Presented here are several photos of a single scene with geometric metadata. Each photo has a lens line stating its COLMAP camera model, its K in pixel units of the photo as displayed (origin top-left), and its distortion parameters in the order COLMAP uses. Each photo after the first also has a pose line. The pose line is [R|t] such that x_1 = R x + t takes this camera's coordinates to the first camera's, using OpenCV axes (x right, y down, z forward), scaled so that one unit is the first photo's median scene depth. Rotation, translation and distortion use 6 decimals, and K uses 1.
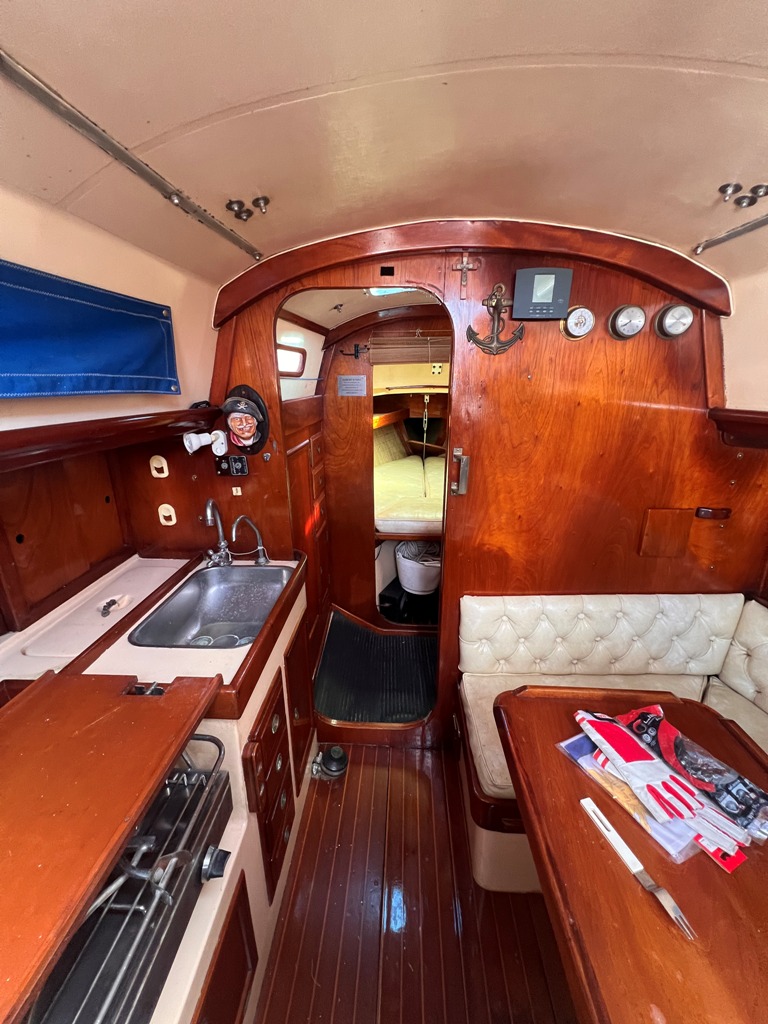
lens RADIAL K [[408.7, 0, 381.7], [0, 408.7, 514.8], [0, 0, 1]] dist [0.000184, -0.000729]
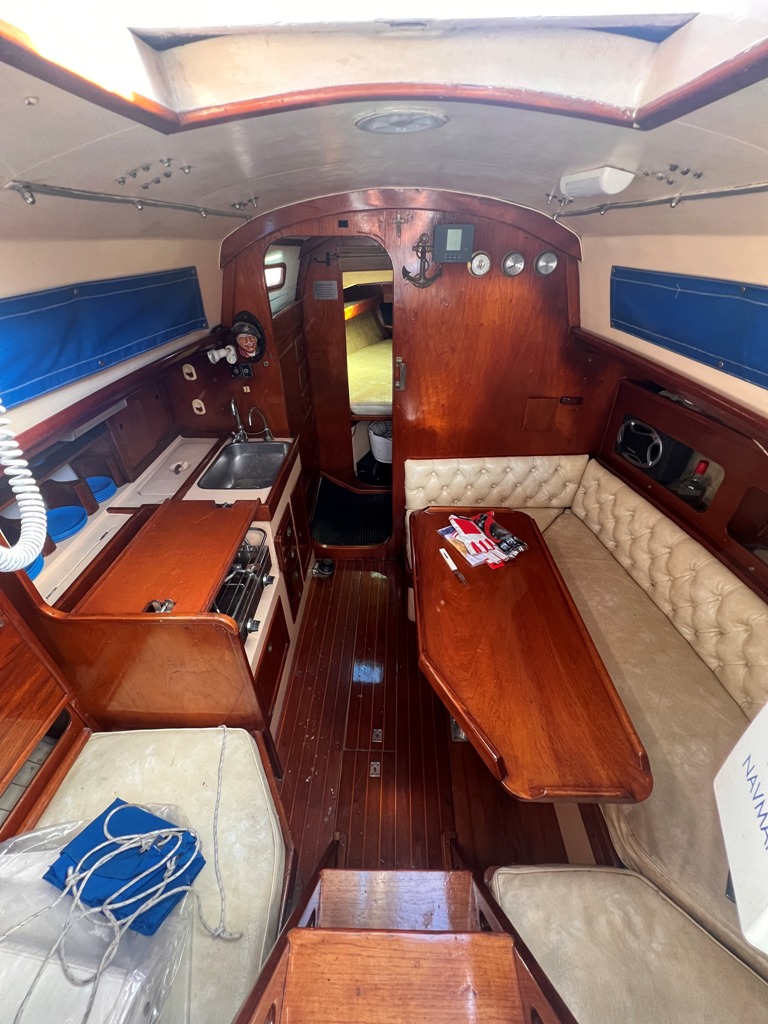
lens RADIAL K [[408.7, 0, 384.3], [0, 408.7, 513.7], [0, 0, 1]] dist [0.000184, -0.000729]
pose [[0.999414, -0.022132, 0.026120, 0.084142], [0.013578, 0.956618, 0.291029, -0.053932], [-0.031428, -0.290503, 0.956358, -0.536690]]
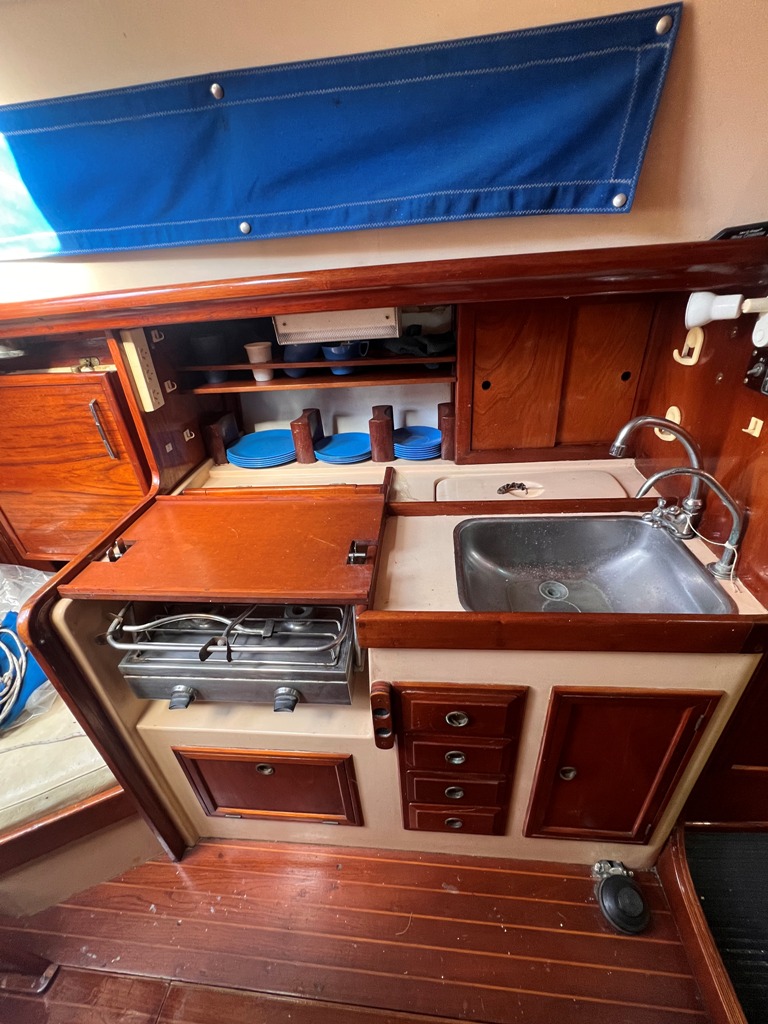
lens RADIAL K [[442.3, 0, 384.6], [0, 442.3, 510.3], [0, 0, 1]] dist [0.001014, -0.000426]
pose [[-0.043092, 0.513355, -0.857094, 0.192440], [-0.244495, 0.826386, 0.507256, -0.144978], [0.968693, 0.231414, 0.089902, 0.567816]]
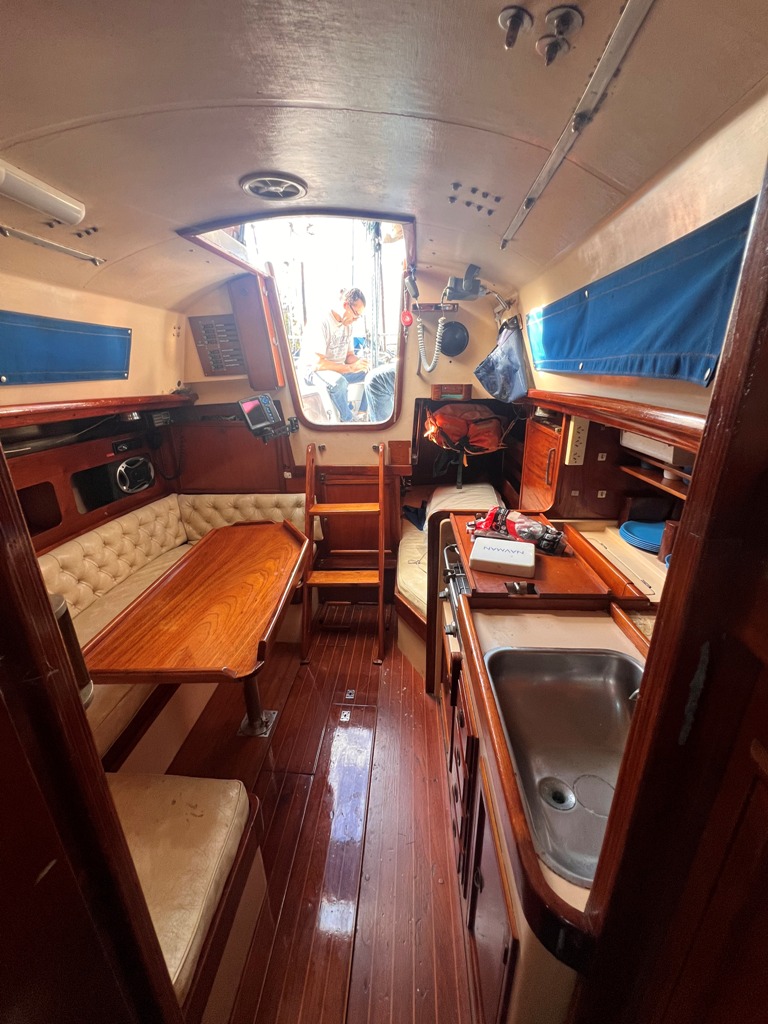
lens RADIAL K [[410.7, 0, 386.2], [0, 410.7, 506.7], [0, 0, 1]] dist [-0.000763, -0.000025]
pose [[-0.999798, 0.017605, 0.009704, -0.081118], [0.019920, 0.802989, 0.595661, -0.382441], [0.002694, 0.595734, -0.803177, 1.180234]]
